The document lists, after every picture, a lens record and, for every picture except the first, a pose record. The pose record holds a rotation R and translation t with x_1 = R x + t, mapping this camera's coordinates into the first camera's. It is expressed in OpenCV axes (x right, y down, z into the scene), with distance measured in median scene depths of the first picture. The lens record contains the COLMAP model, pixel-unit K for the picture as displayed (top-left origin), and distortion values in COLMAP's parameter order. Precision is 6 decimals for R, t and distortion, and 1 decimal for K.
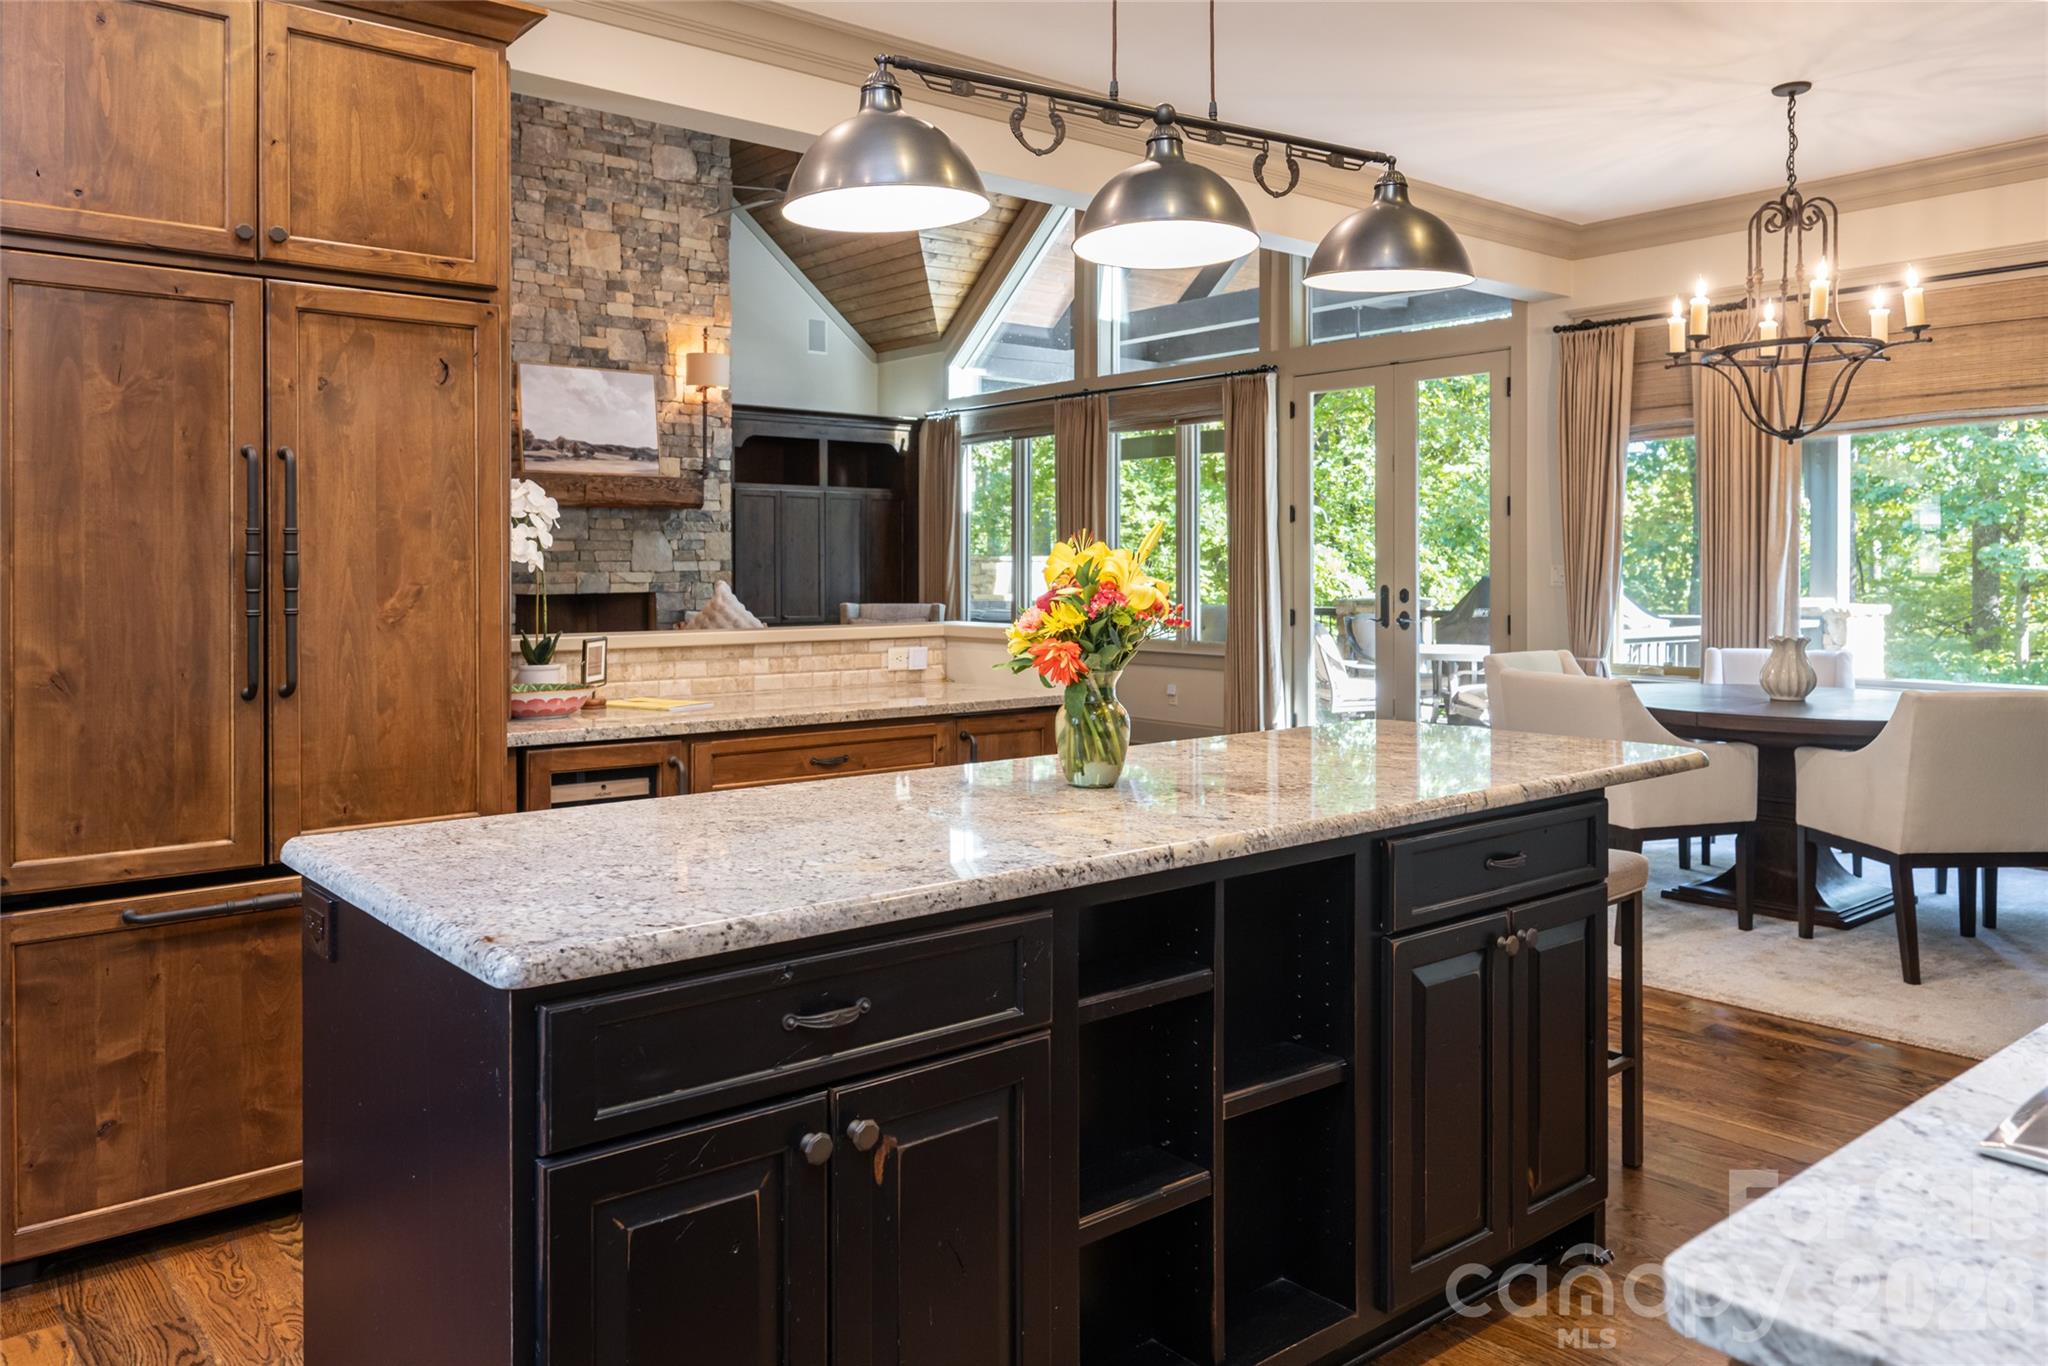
lens RADIAL K [[1424.2, 0, 995.5], [0, 1424.2, 576.1], [0, 0, 1]] dist [0.006919, -0.000177]
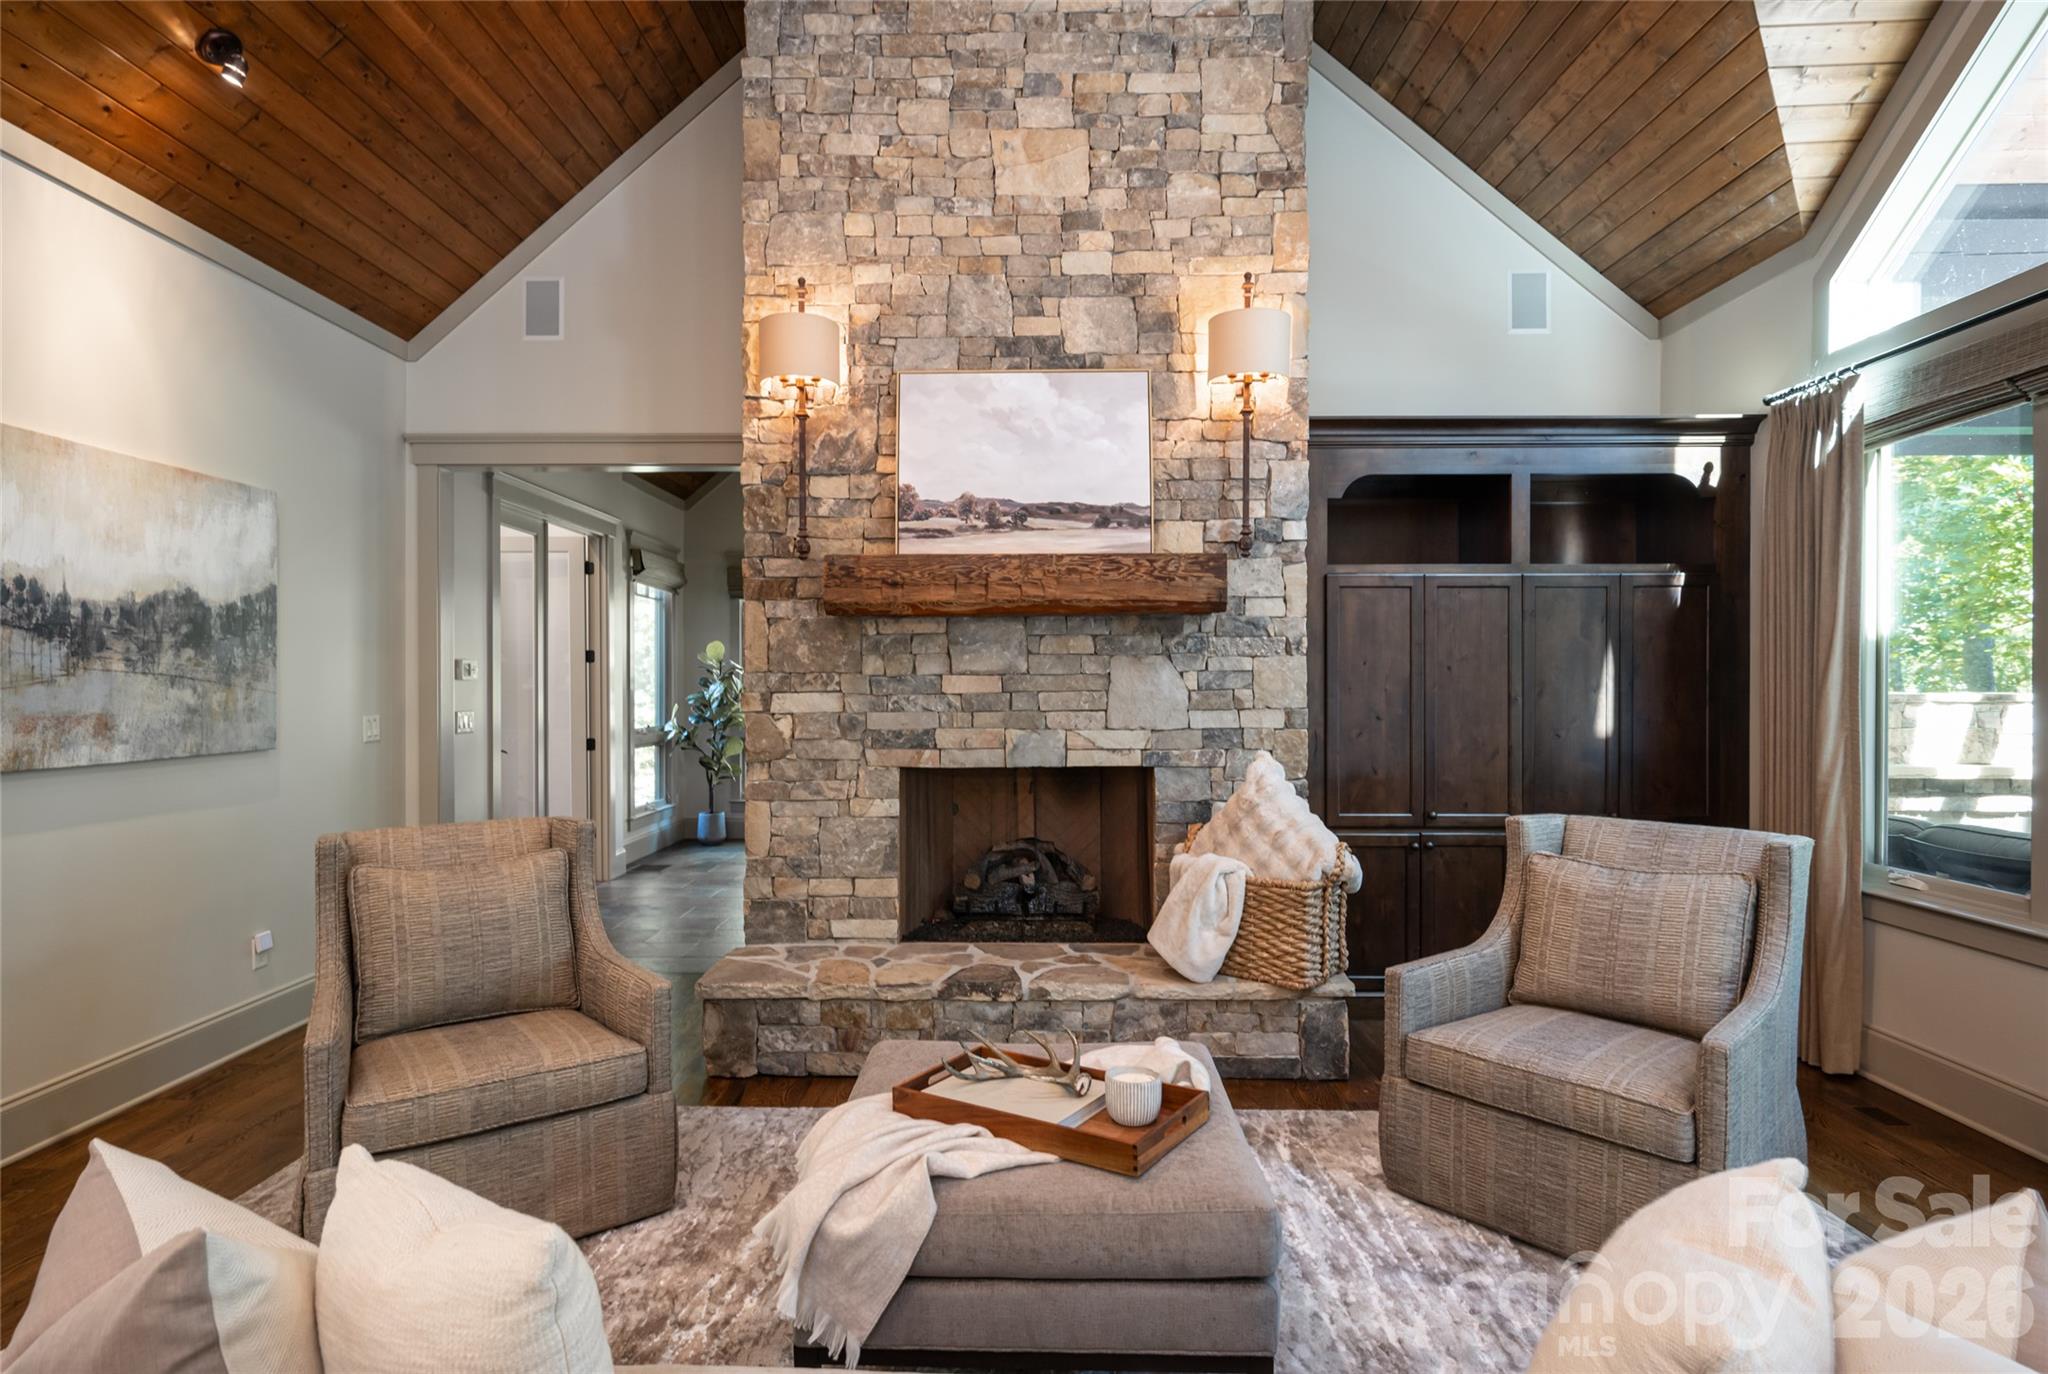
lens RADIAL K [[1027.8, 0, 1025.2], [0, 1027.8, 688.1], [0, 0, 1]] dist [0.000446, 0.000261]
pose [[0.767808, 0.003476, -0.640671, -0.021687], [-0.005673, 0.999983, -0.001373, -0.018582], [0.640655, 0.004688, 0.767814, 0.671609]]
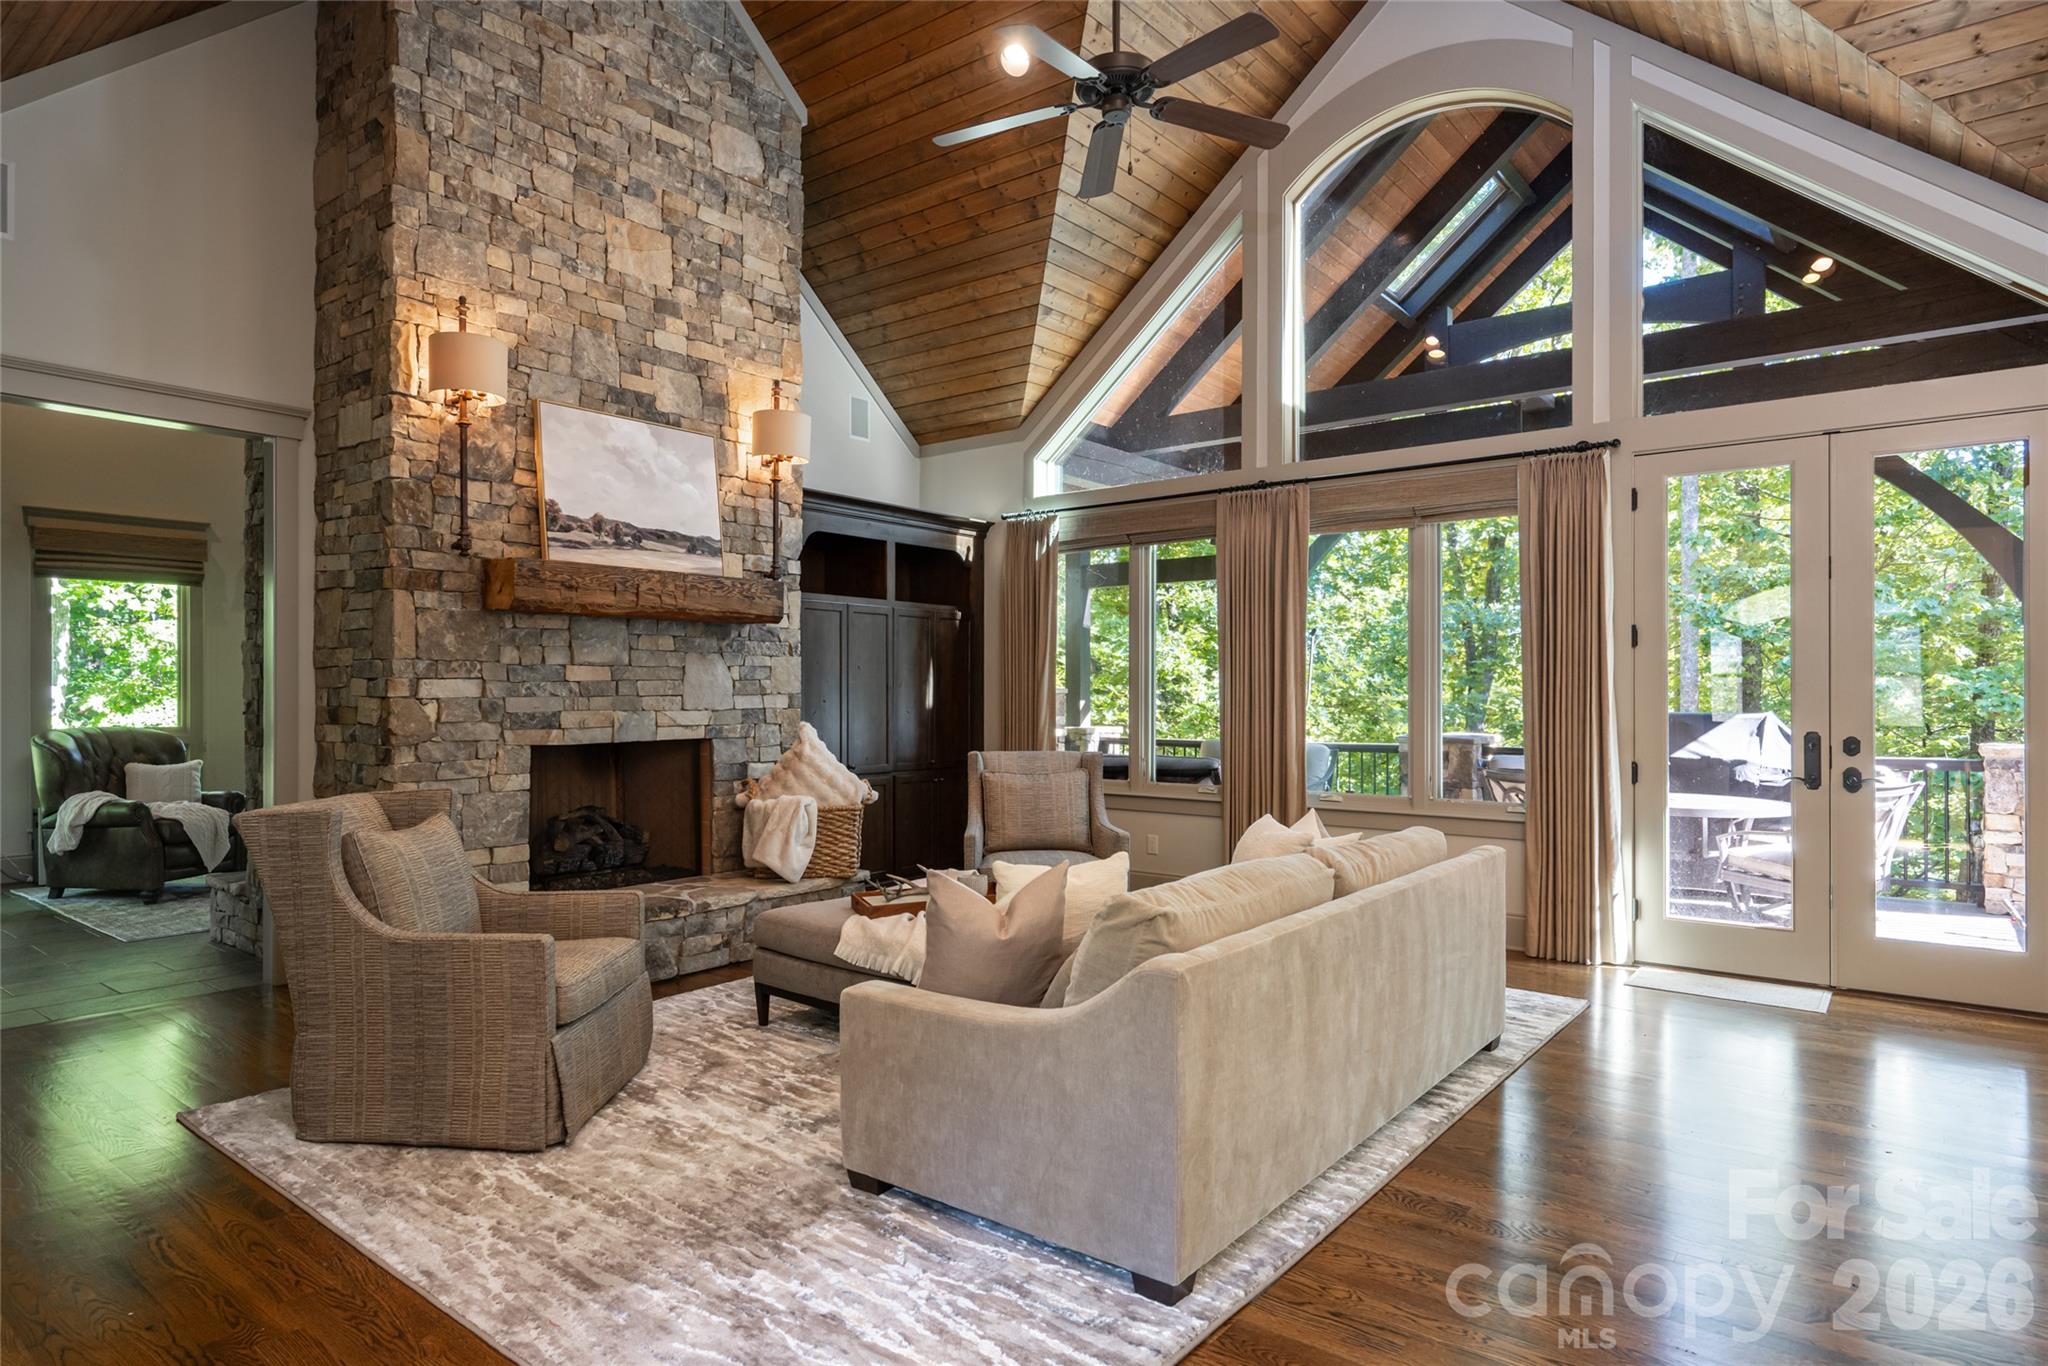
lens RADIAL K [[1137.5, 0, 950.8], [0, 1137.5, 694.7], [0, 0, 1]] dist [-0.001402, 0.000802]
pose [[0.983580, 0.001696, 0.180464, -0.227268], [-0.000531, 0.999979, -0.006502, -0.007227], [-0.180471, 0.006300, 0.983560, 0.416007]]
